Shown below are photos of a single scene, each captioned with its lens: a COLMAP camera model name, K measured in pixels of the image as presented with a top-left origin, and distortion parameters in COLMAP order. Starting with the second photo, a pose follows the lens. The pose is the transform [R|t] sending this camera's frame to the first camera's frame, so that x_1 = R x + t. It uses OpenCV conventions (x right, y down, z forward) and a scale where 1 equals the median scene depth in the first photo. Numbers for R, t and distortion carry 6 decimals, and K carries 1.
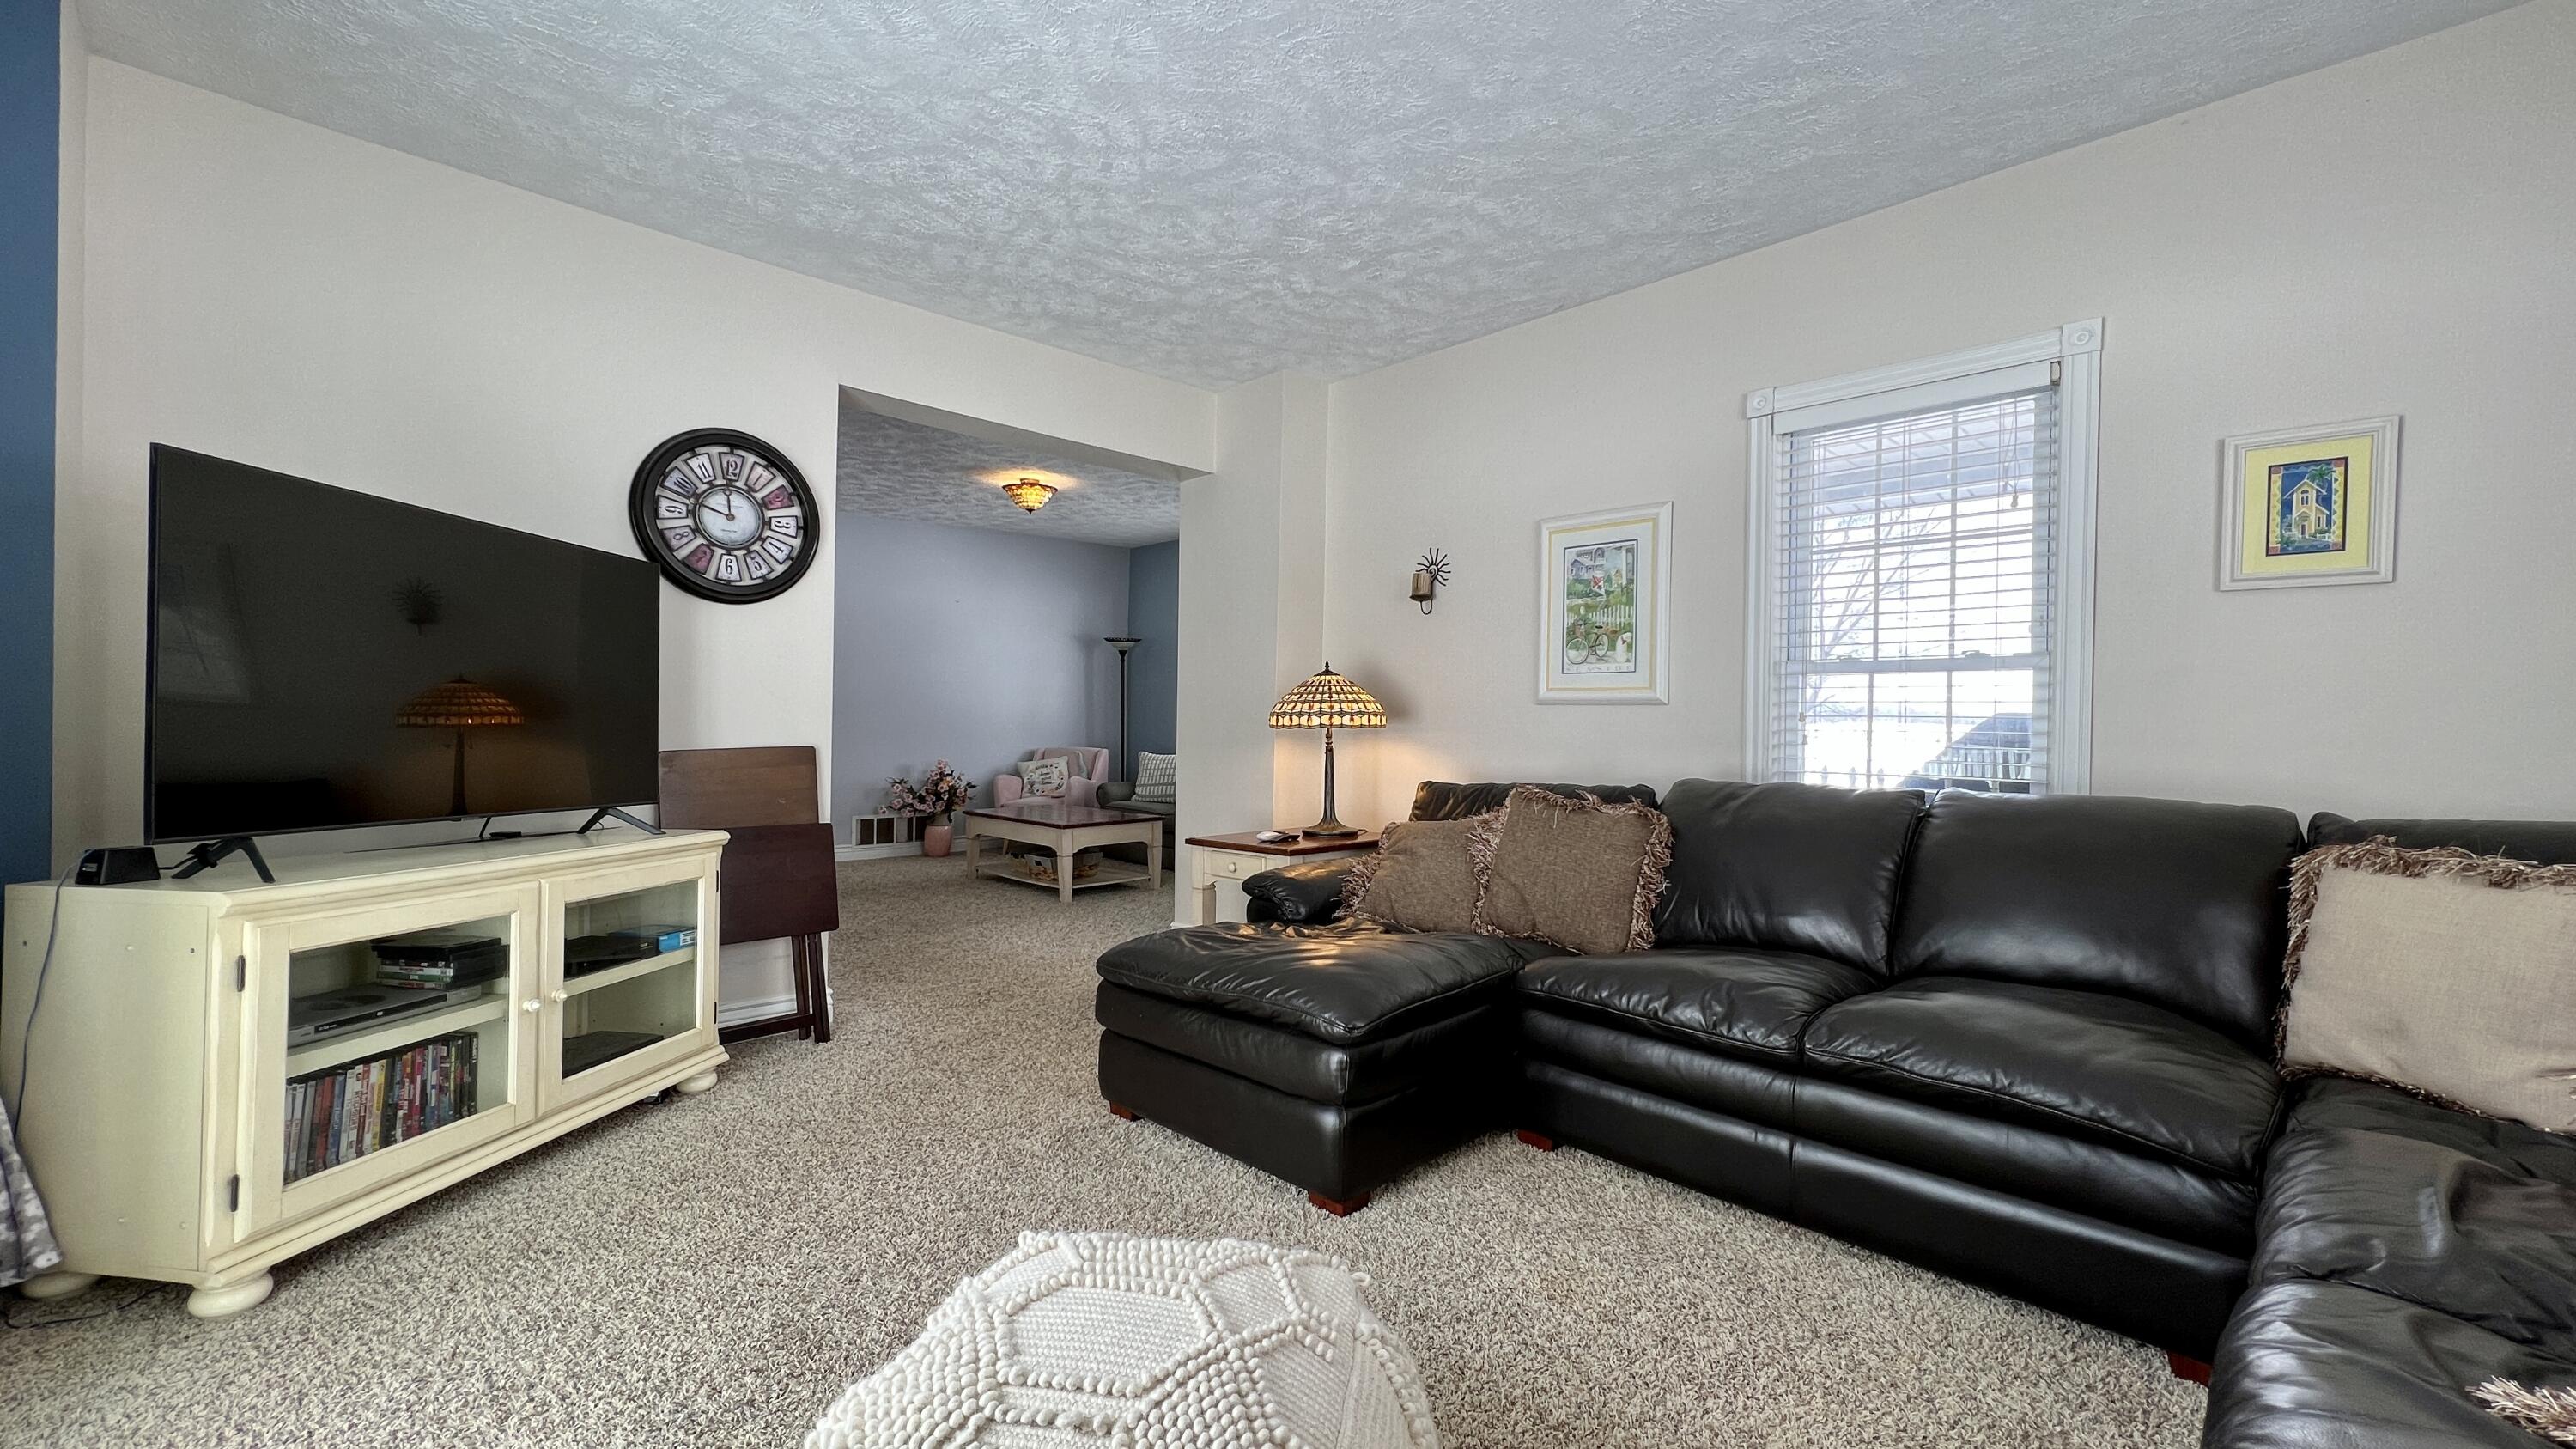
lens RADIAL K [[1030.3, 0, 1303.3], [0, 1030.3, 730.8], [0, 0, 1]] dist [0.000630, 0.000210]
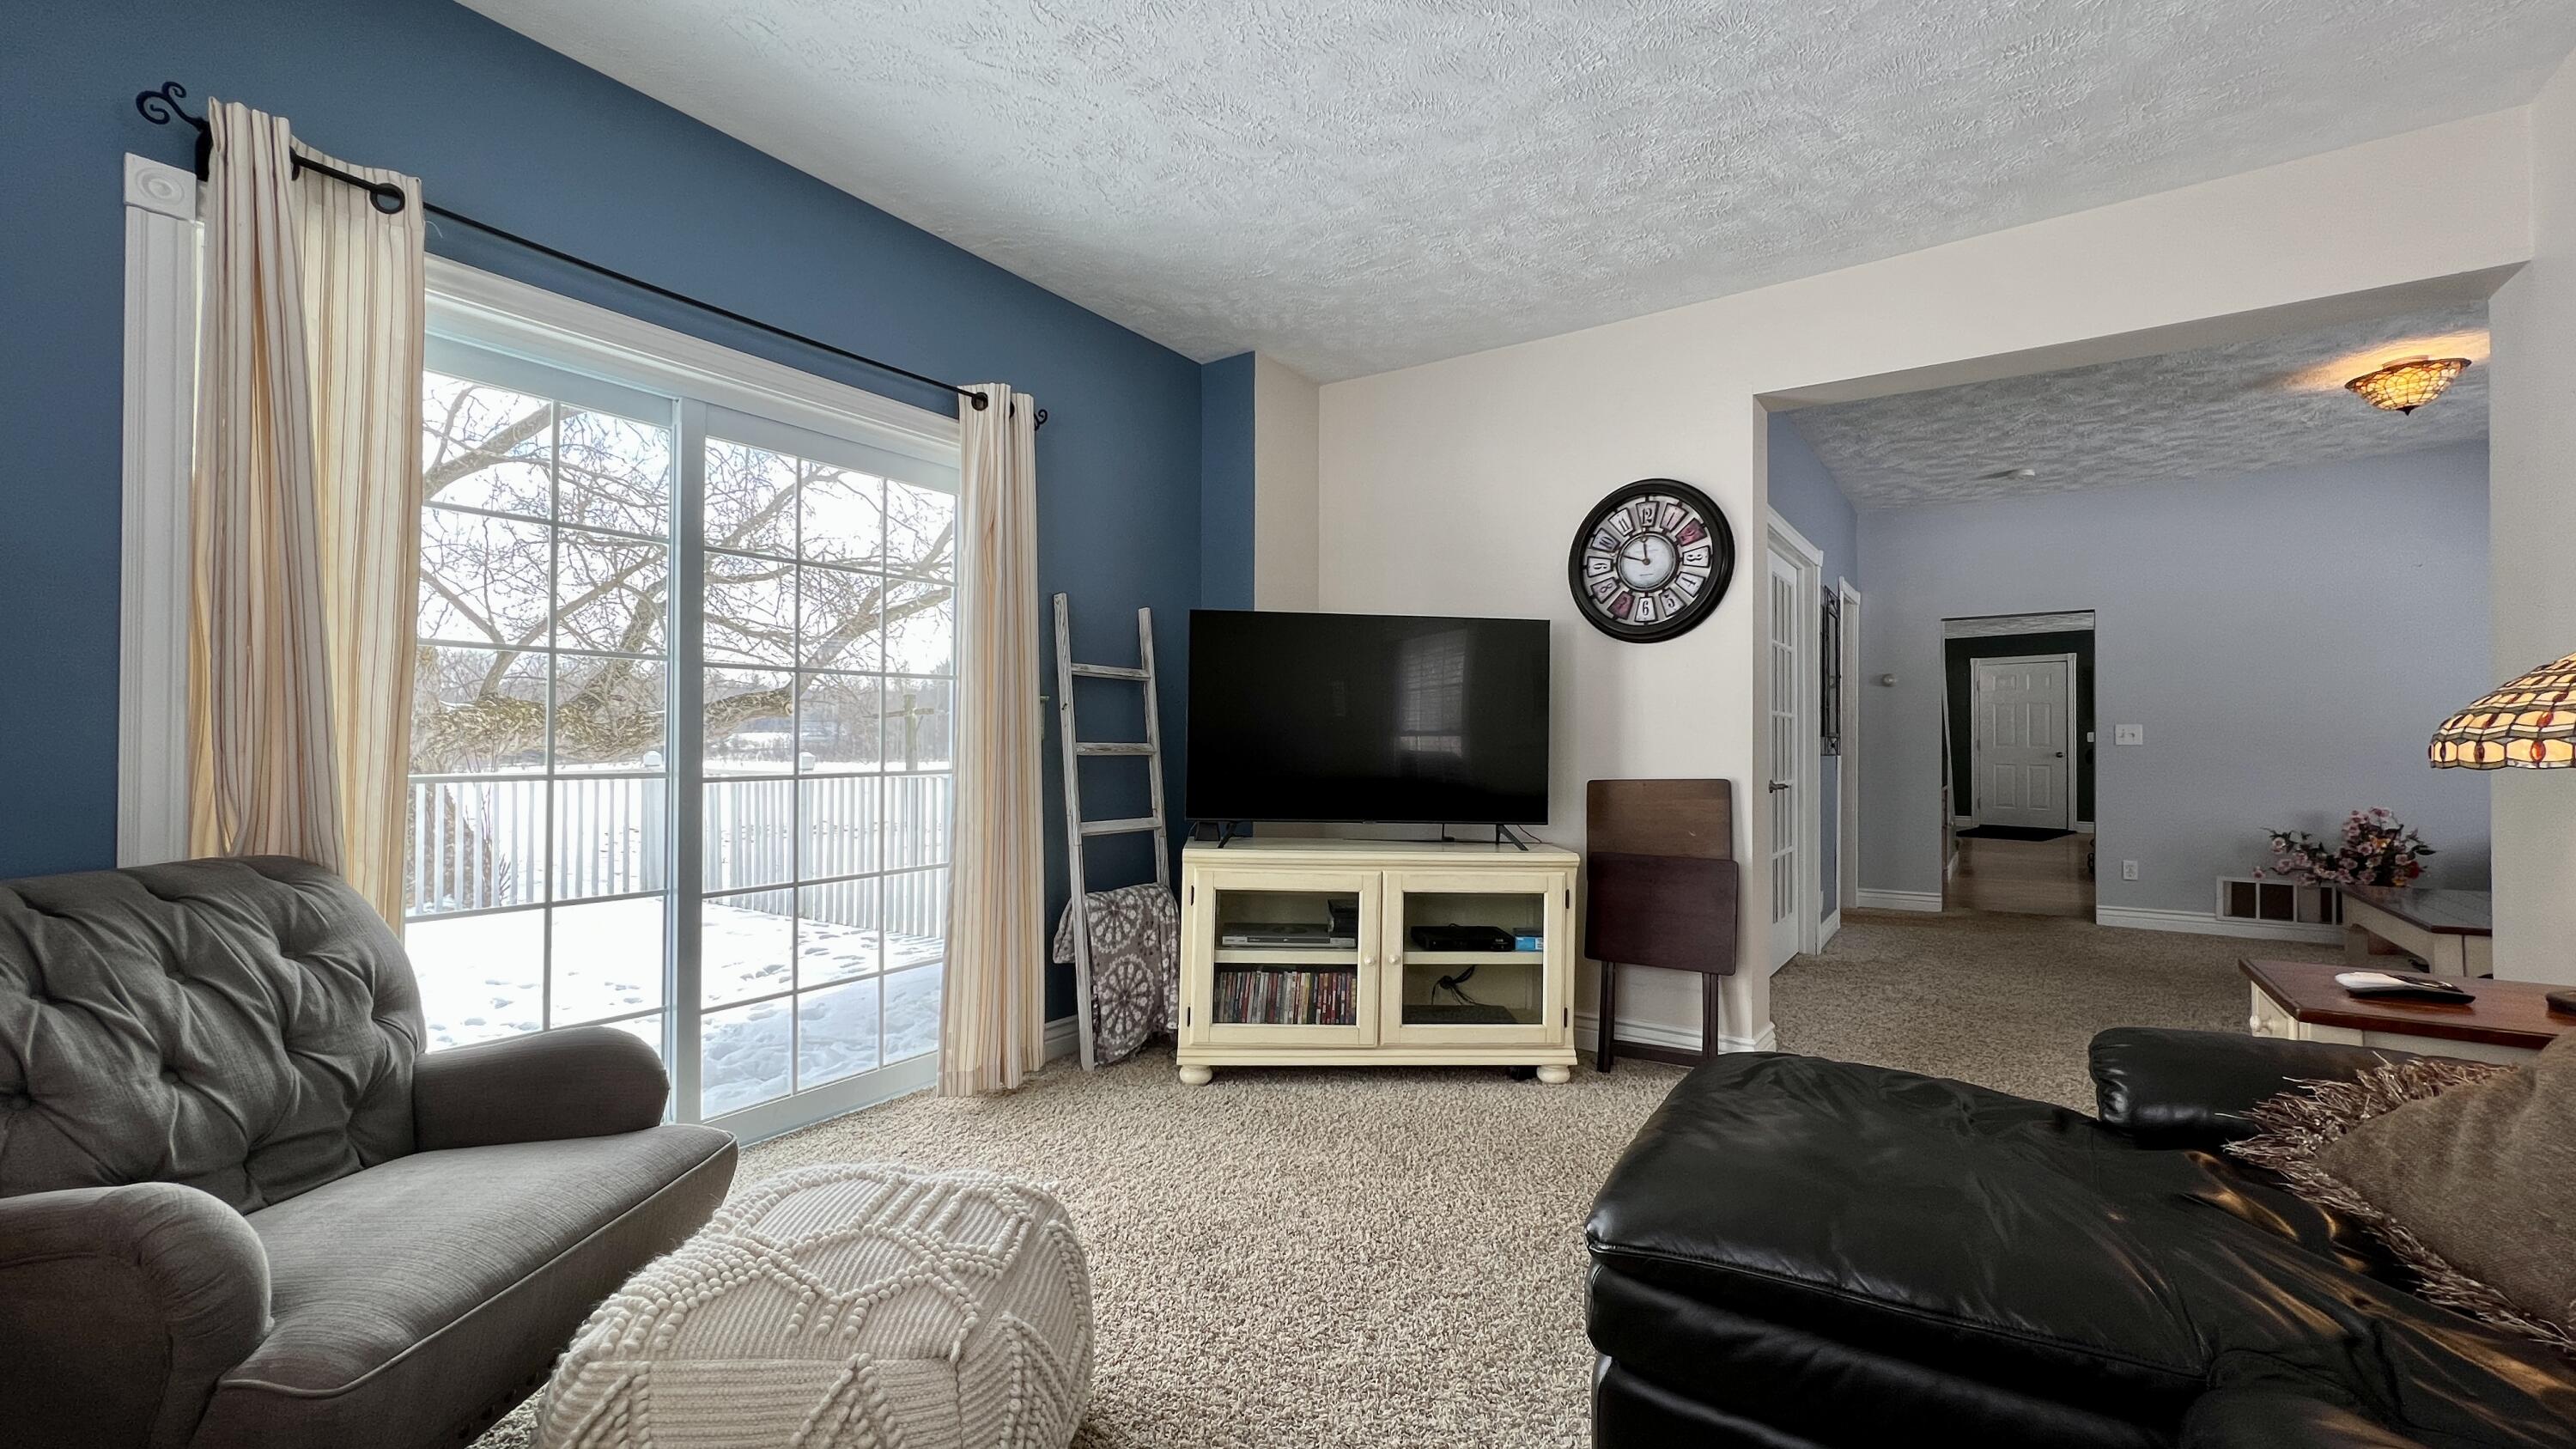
lens RADIAL K [[1030.3, 0, 1290.4], [0, 1030.3, 734.0], [0, 0, 1]] dist [0.000630, 0.000210]
pose [[0.185588, -0.016948, -0.982481, 0.408828], [-0.005876, 0.999814, -0.018357, -0.007607], [0.982610, 0.009180, 0.185454, 0.433601]]
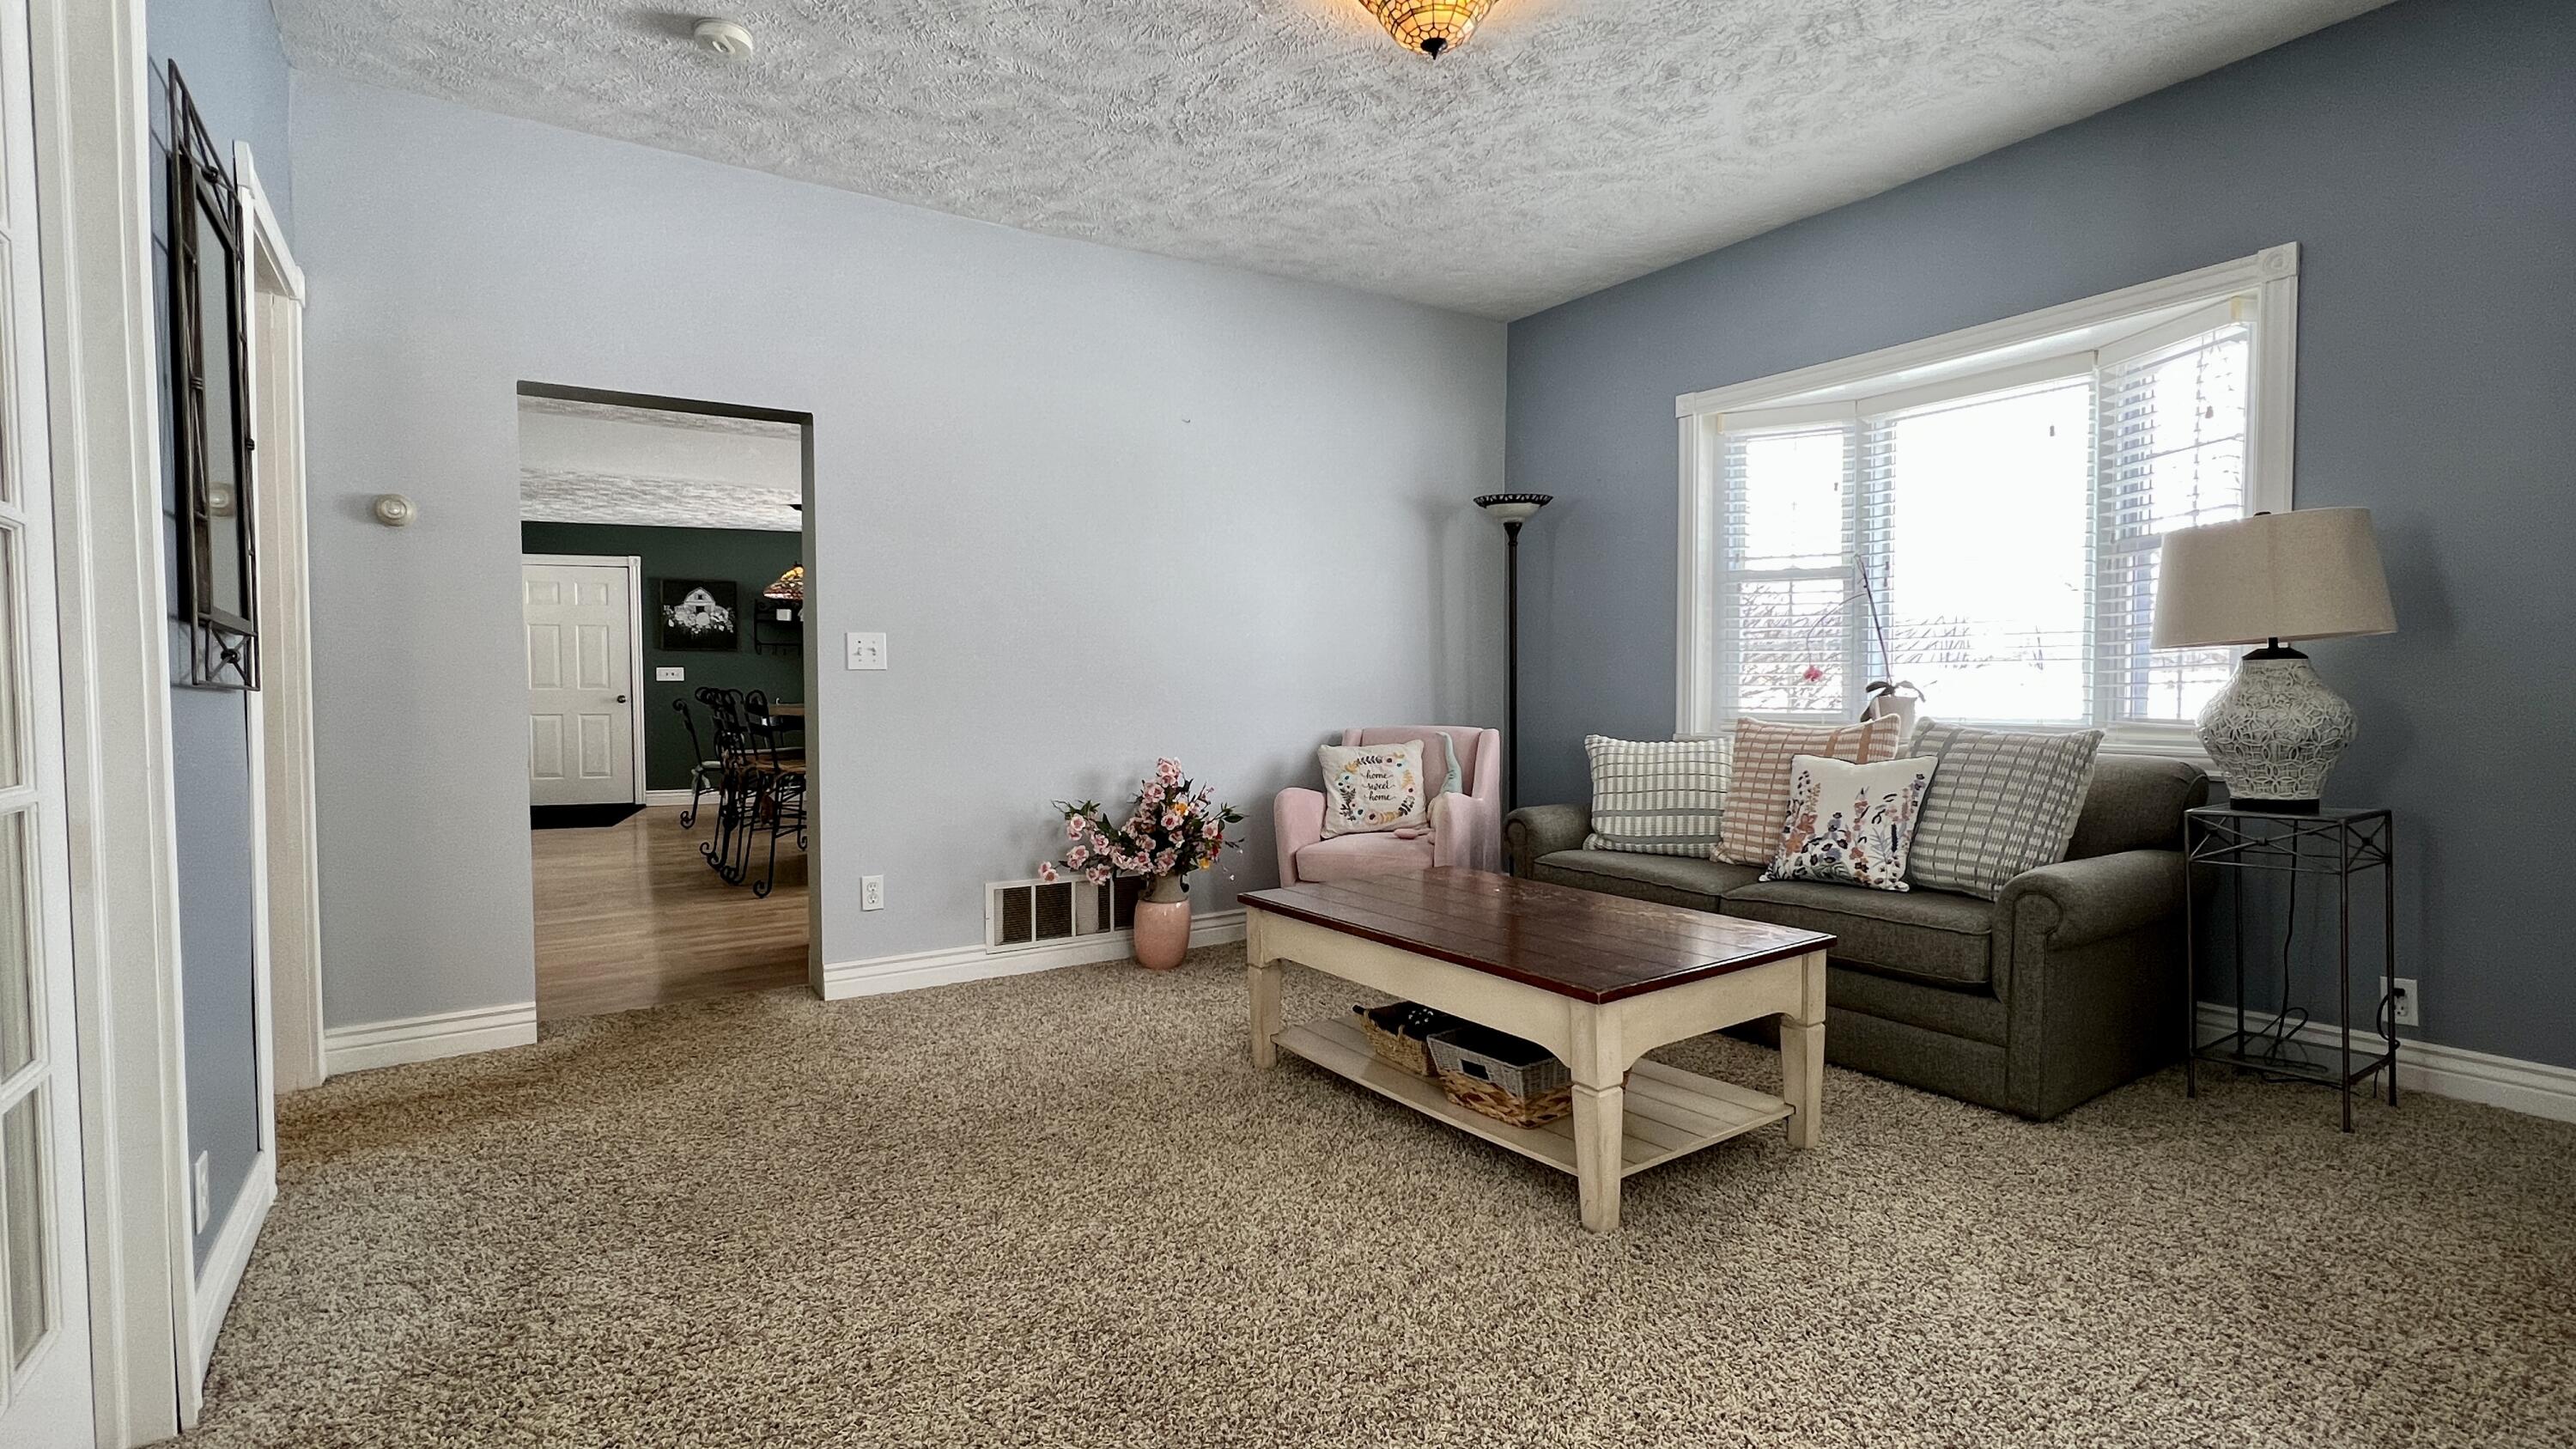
lens RADIAL K [[1193.8, 0, 1304.1], [0, 1193.8, 729.6], [0, 0, 1]] dist [0.003339, -0.000170]
pose [[0.984514, -0.011879, -0.174902, -0.457556], [0.017196, 0.999434, 0.028916, 0.002045], [0.174460, -0.031476, 0.984161, 1.128822]]
